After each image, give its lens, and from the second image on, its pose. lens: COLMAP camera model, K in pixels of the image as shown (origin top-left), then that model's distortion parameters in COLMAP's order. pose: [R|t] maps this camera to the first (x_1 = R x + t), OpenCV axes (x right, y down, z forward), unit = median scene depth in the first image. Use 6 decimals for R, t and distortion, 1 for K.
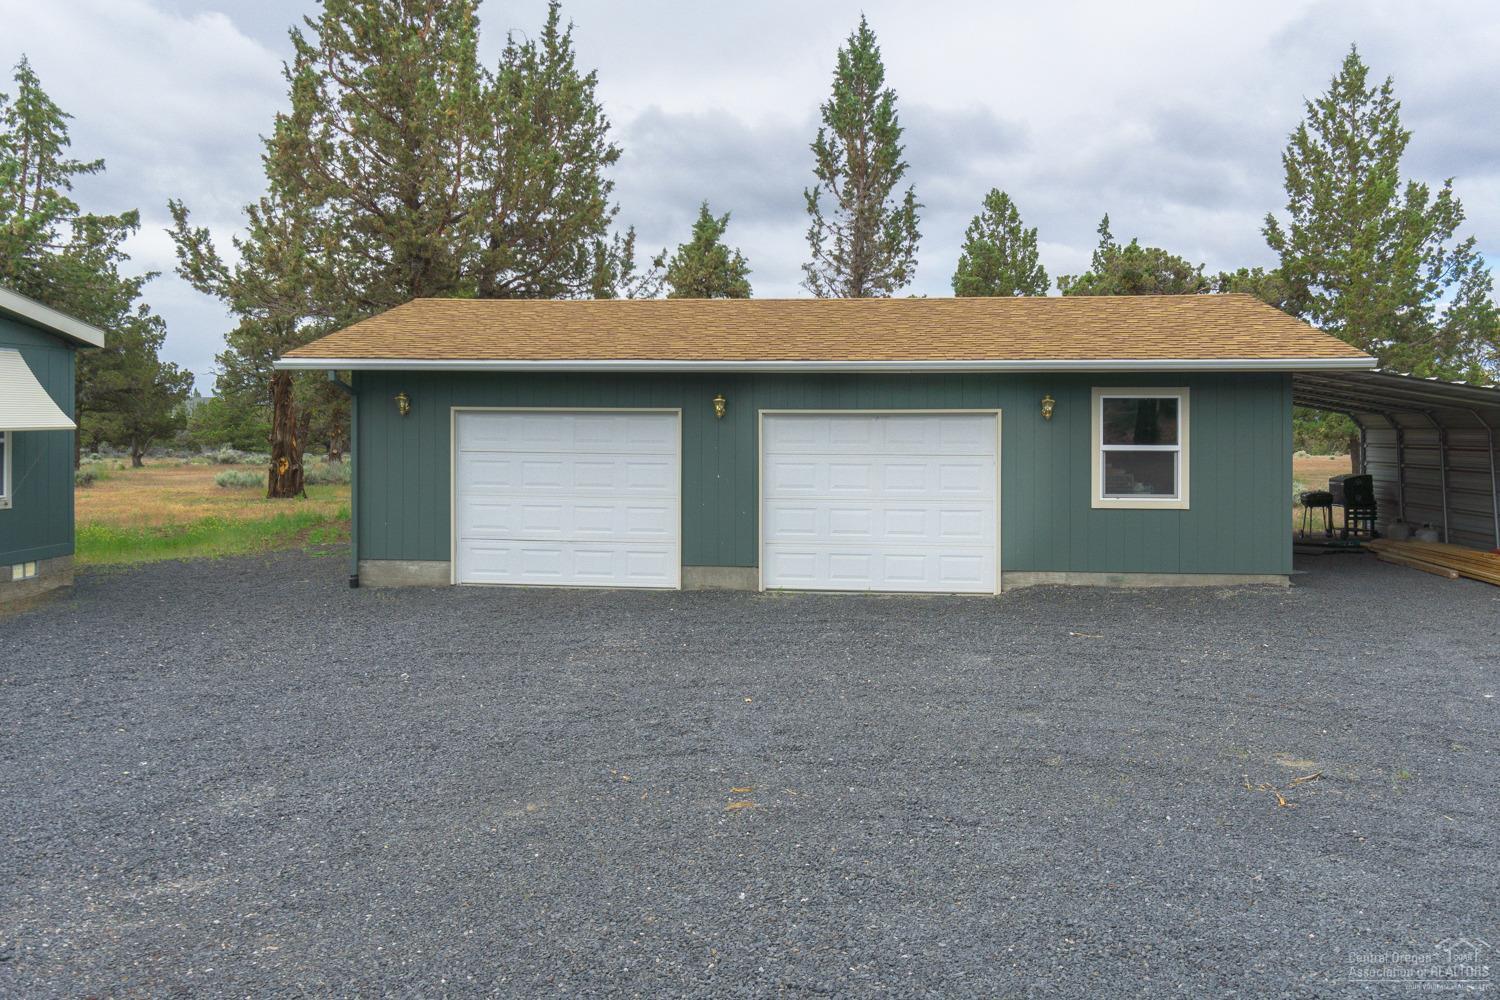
lens RADIAL K [[1172.4, 0, 749.8], [0, 1172.4, 494.6], [0, 0, 1]] dist [-0.004522, -0.000534]
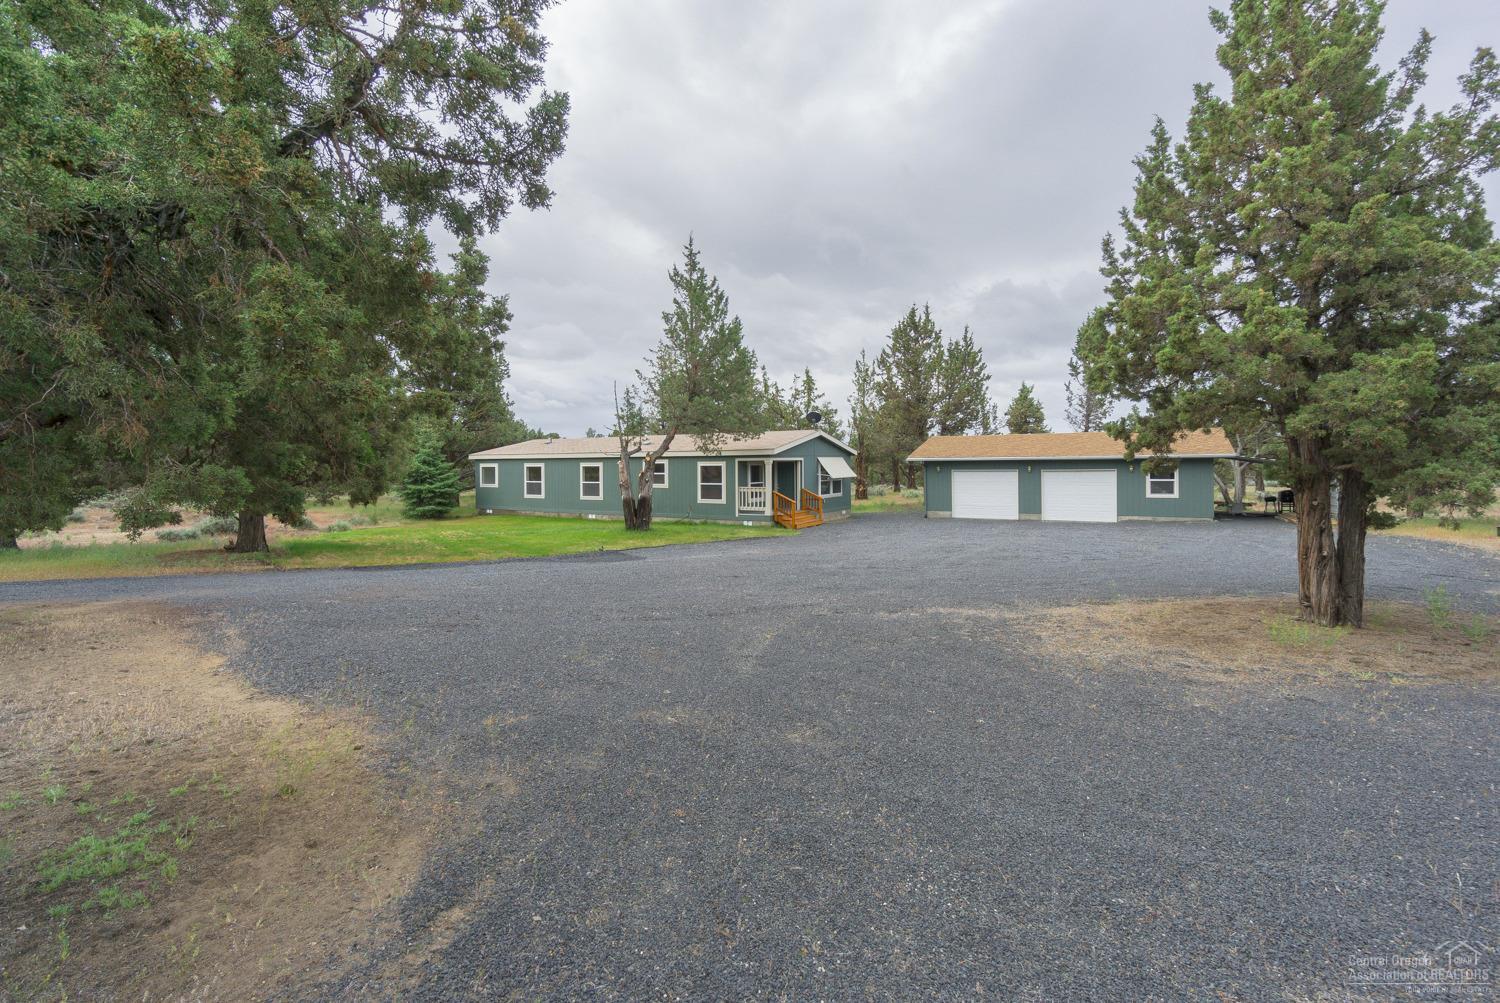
lens RADIAL K [[650.5, 0, 757.6], [0, 650.5, 470.4], [0, 0, 1]] dist [-0.001551, -0.000033]
pose [[0.910333, -0.012394, -0.413691, 0.038066], [-0.010606, 0.998525, -0.053253, 0.040939], [0.413741, 0.052866, 0.908858, -1.094391]]
